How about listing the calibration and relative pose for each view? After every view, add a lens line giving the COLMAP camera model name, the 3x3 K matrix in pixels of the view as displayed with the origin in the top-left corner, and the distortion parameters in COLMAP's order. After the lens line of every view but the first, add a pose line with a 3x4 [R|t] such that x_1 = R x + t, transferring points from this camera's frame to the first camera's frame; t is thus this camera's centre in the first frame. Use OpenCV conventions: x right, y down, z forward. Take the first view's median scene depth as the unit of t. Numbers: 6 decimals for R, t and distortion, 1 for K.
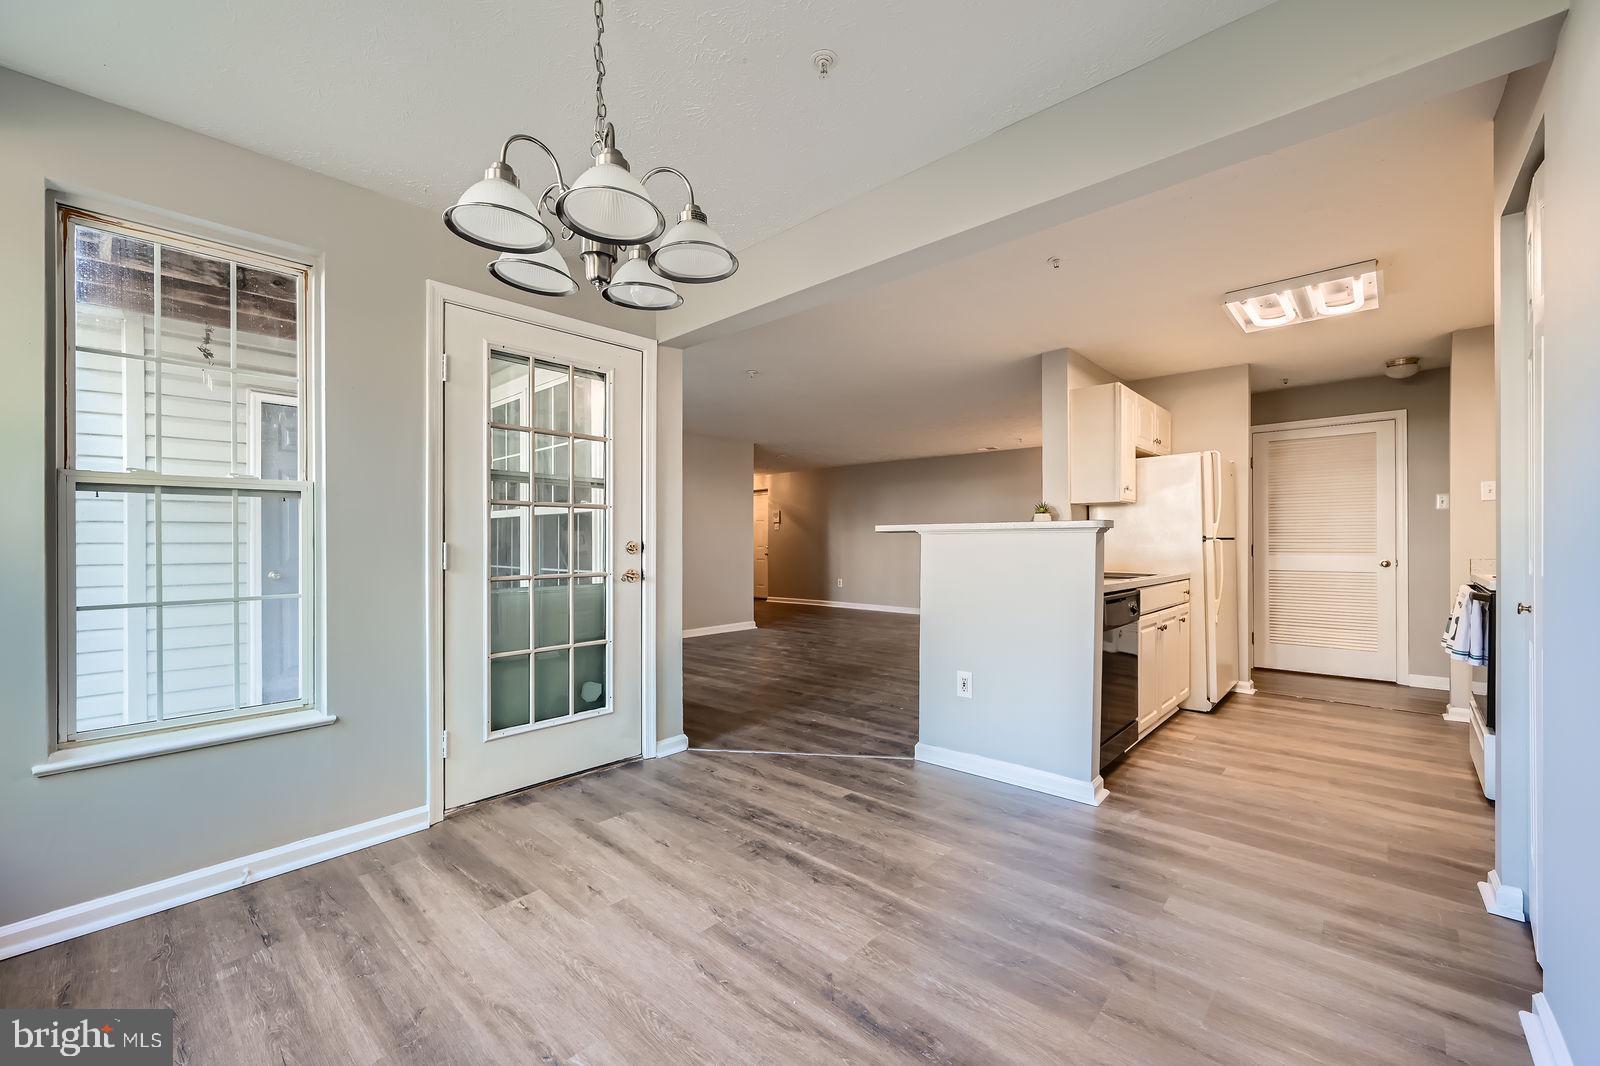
lens RADIAL K [[639.4, 0, 798.0], [0, 639.4, 539.2], [0, 0, 1]] dist [-0.001013, -0.000202]
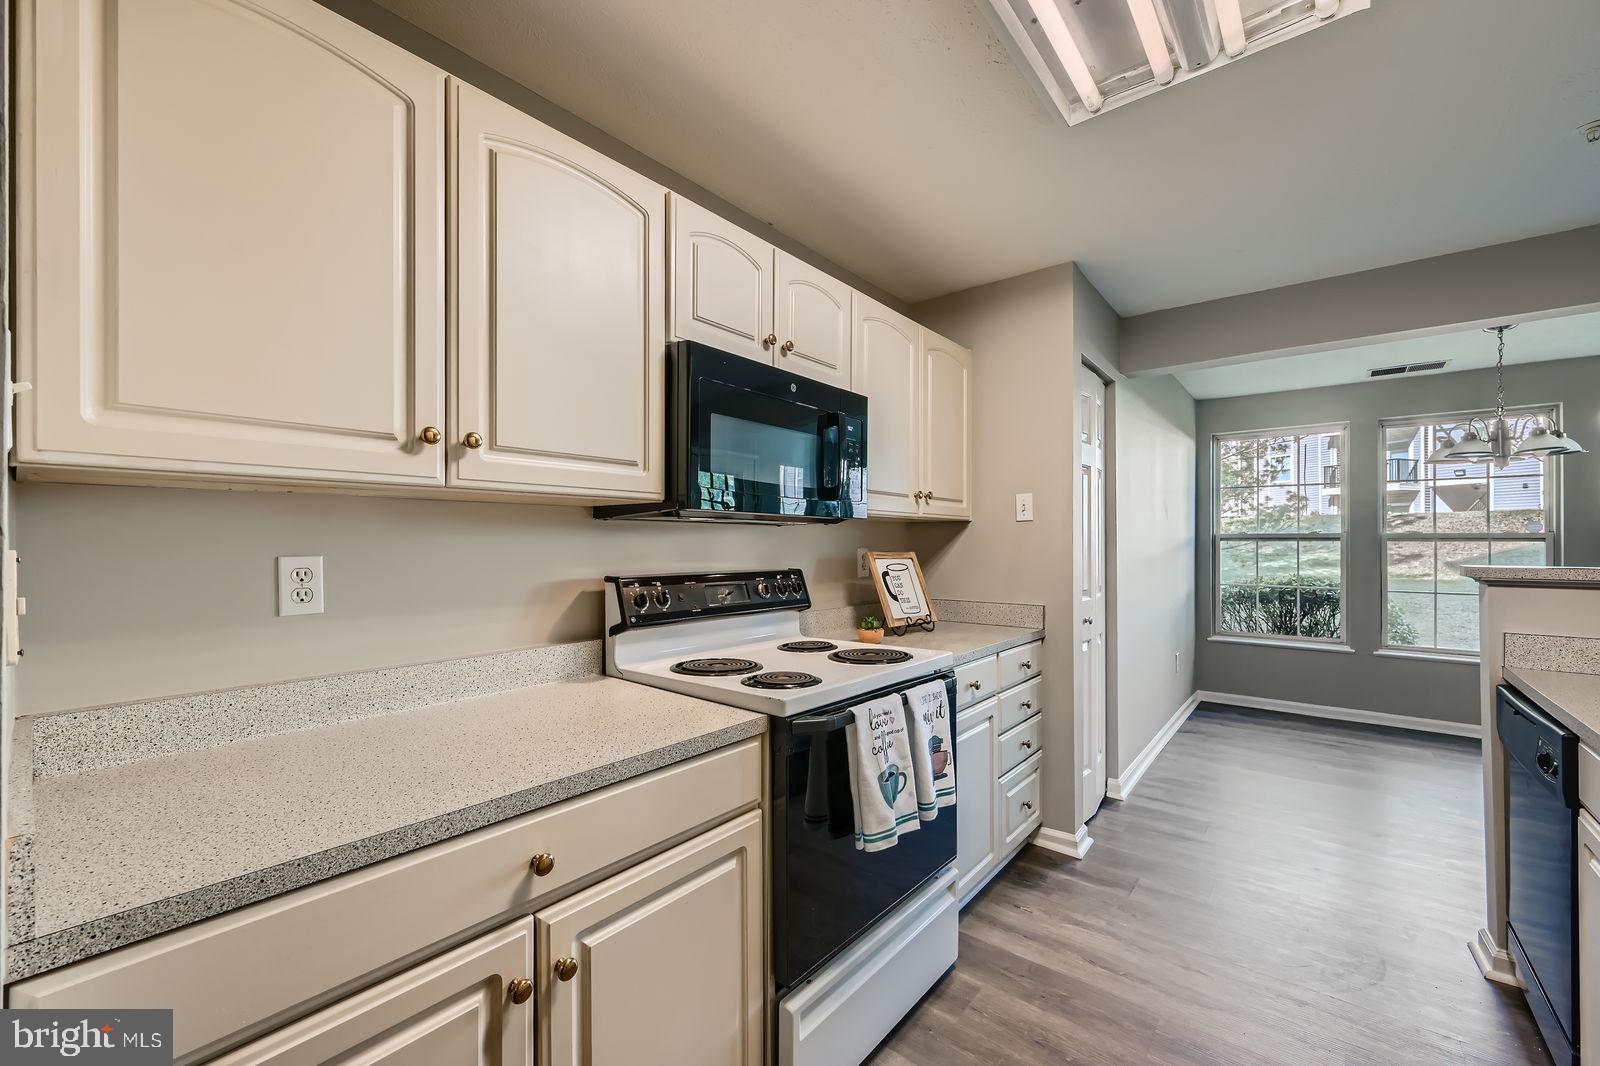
lens RADIAL K [[644.2, 0, 801.8], [0, 644.2, 541.0], [0, 0, 1]] dist [-0.000136, -0.000024]
pose [[-0.998108, 0.001342, -0.061468, 0.897780], [0.001843, 0.999966, -0.008095, -0.037044], [0.061455, -0.008193, -0.998076, 1.184904]]
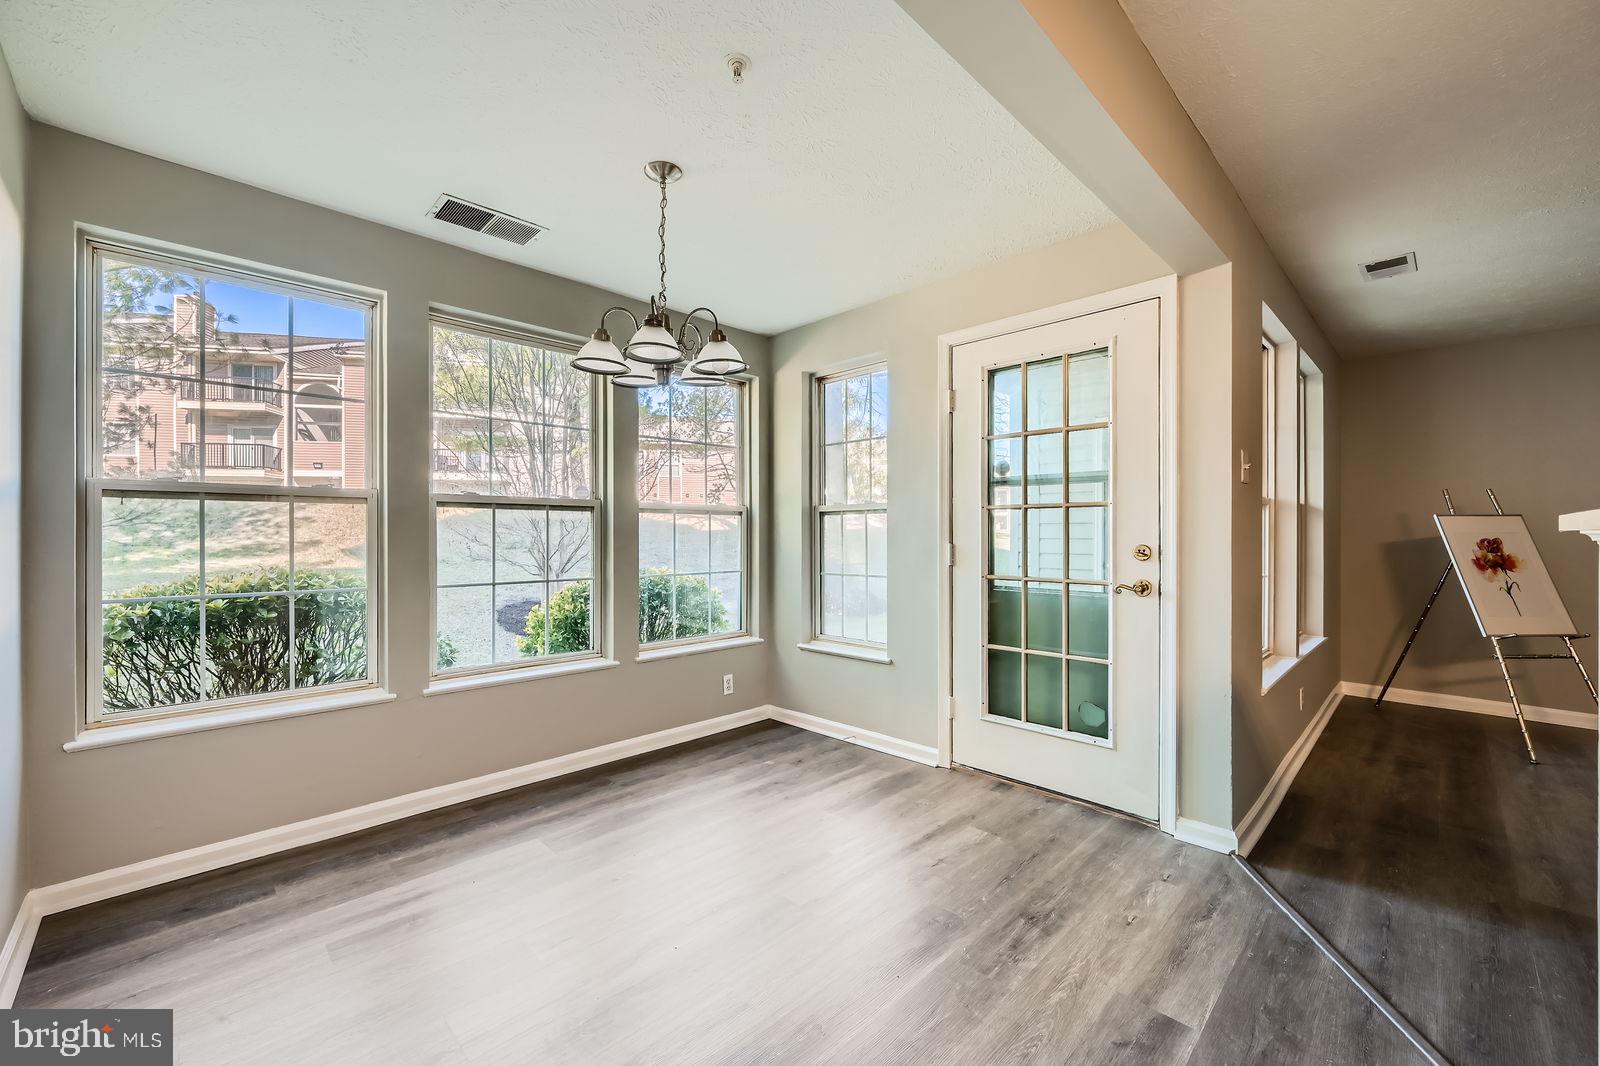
lens RADIAL K [[636.8, 0, 797.5], [0, 636.8, 538.3], [0, 0, 1]] dist [-0.001126, -0.000077]
pose [[-0.046772, 0.010971, -0.998845, 0.455425], [0.005632, 0.999927, 0.010719, -0.013291], [0.998890, -0.005124, -0.046830, 0.511841]]
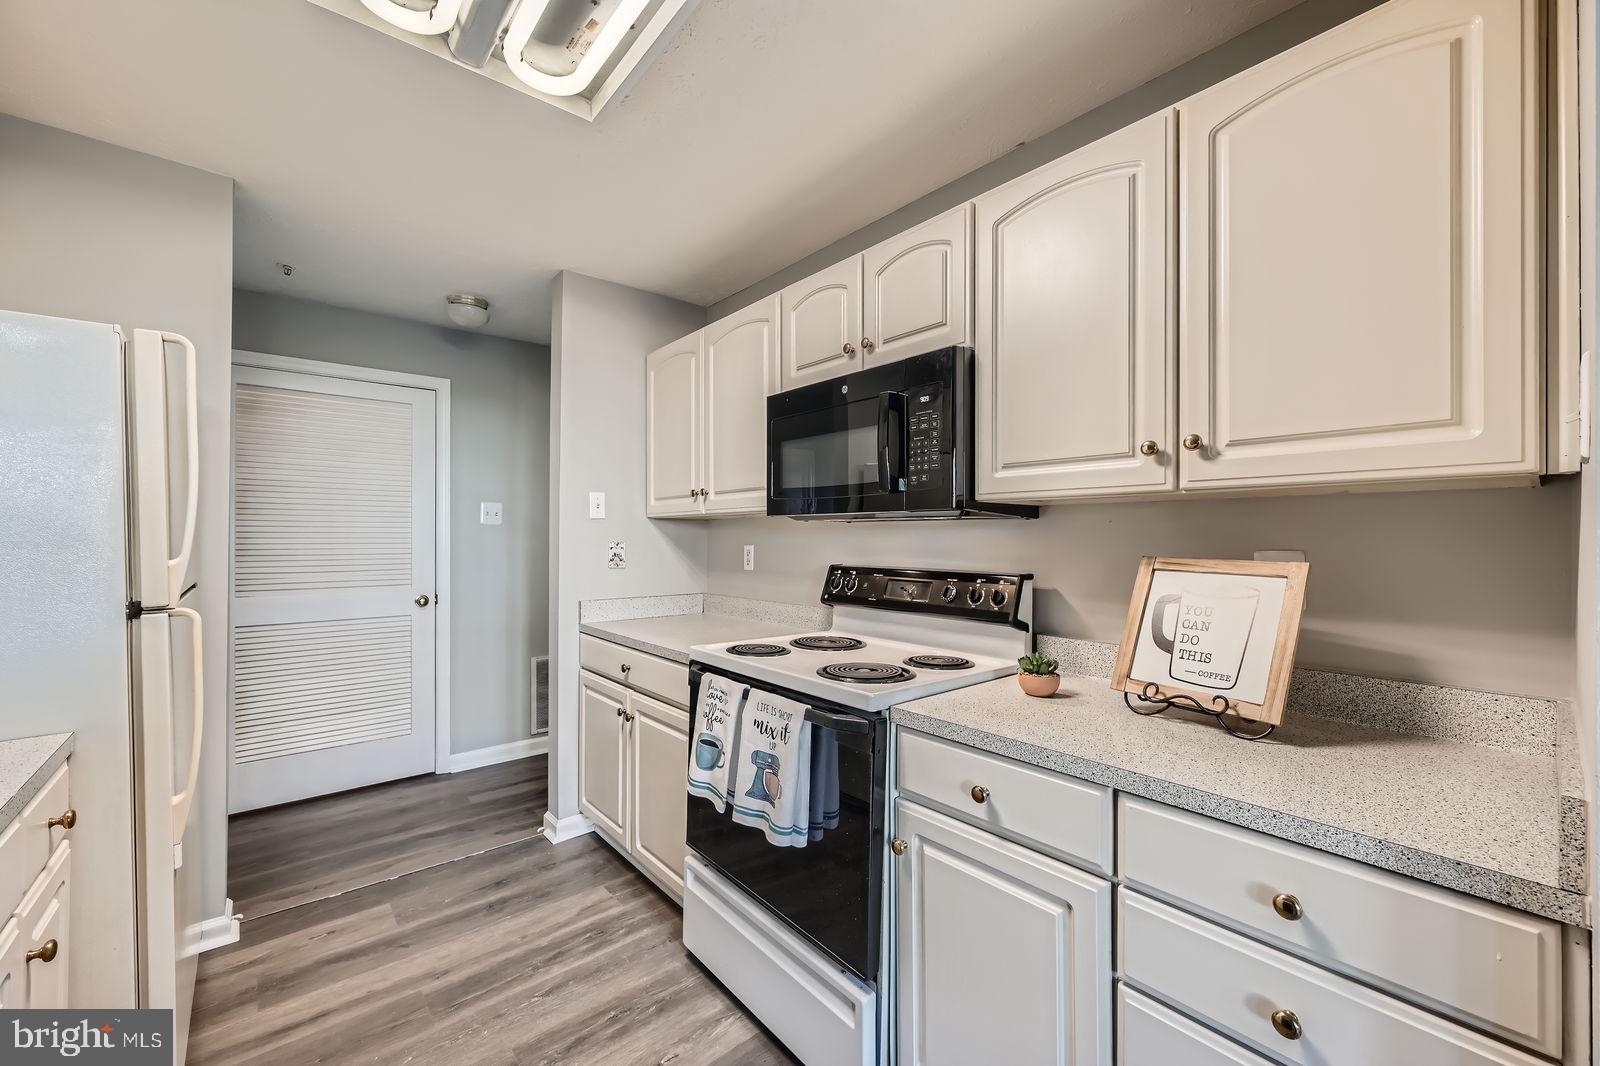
lens RADIAL K [[636.5, 0, 800.6], [0, 636.5, 537.1], [0, 0, 1]] dist [0.000227, 0.000143]
pose [[0.121527, 0.003454, 0.992582, 0.396385], [-0.007834, 0.999966, -0.002520, -0.040232], [-0.992557, -0.007470, 0.121550, 0.689366]]
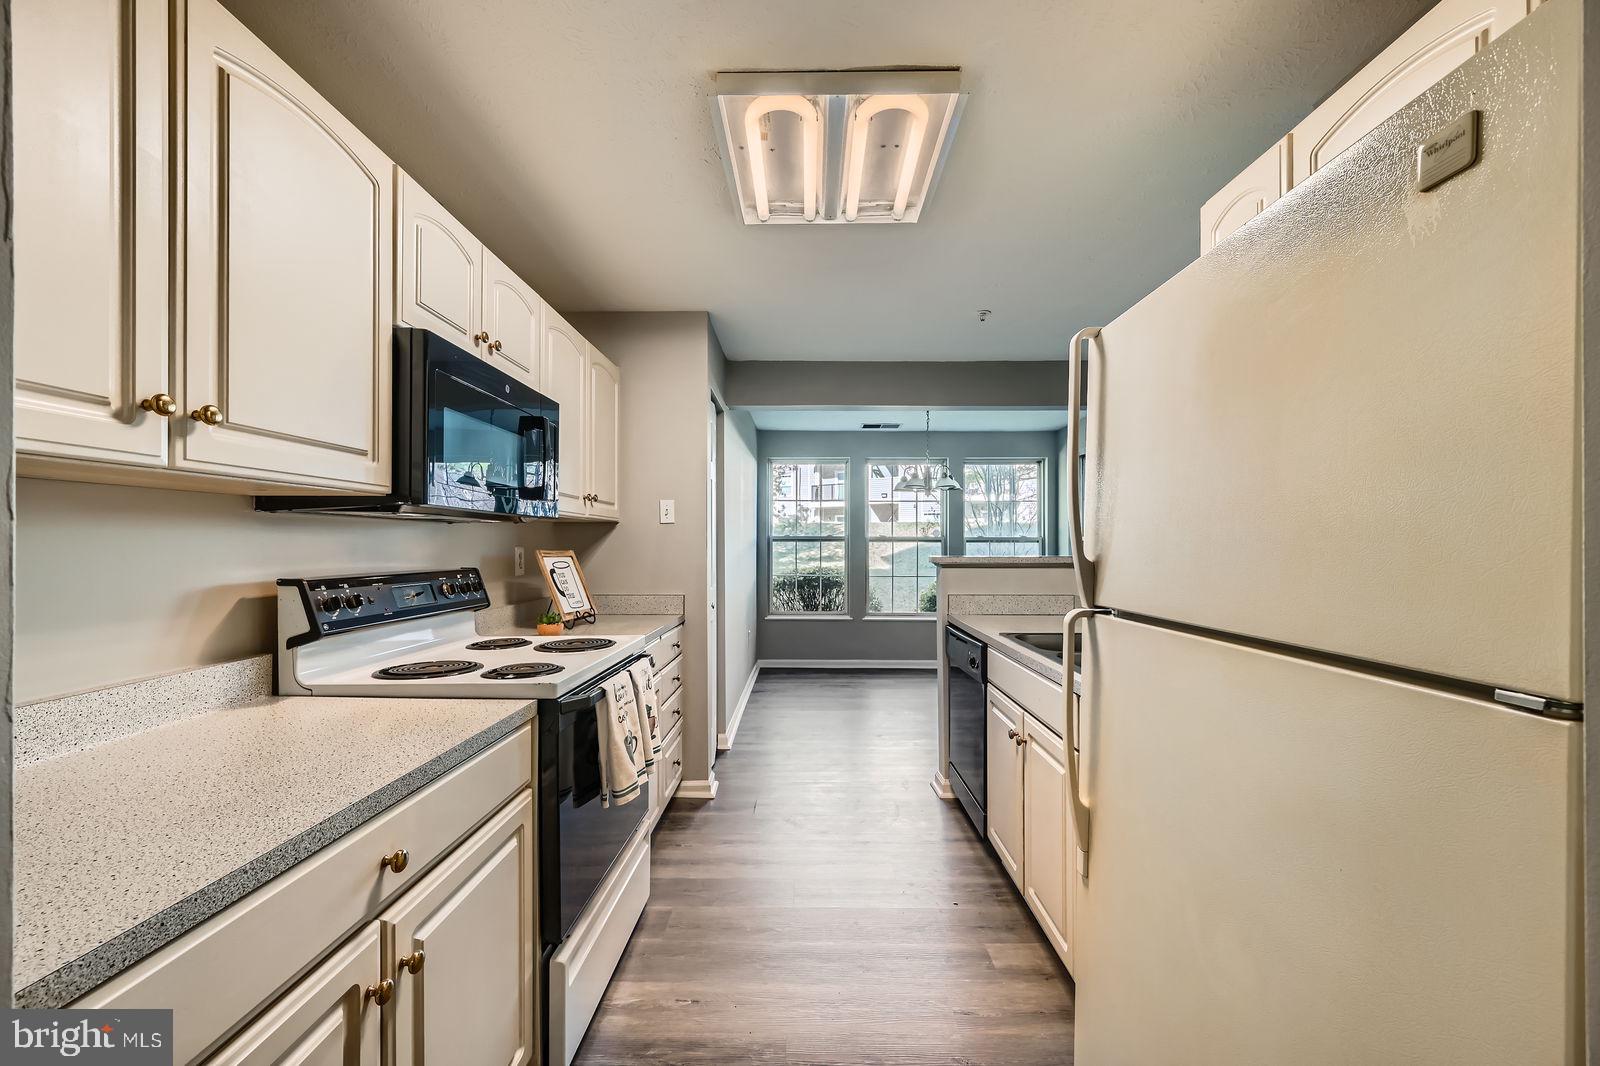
lens RADIAL K [[636.6, 0, 805.2], [0, 636.6, 543.1], [0, 0, 1]] dist [-0.000742, -0.000046]
pose [[-0.738327, 0.000331, -0.674443, 1.031113], [0.004091, 0.999984, -0.003987, -0.034712], [0.674431, -0.005703, -0.738316, 1.215528]]
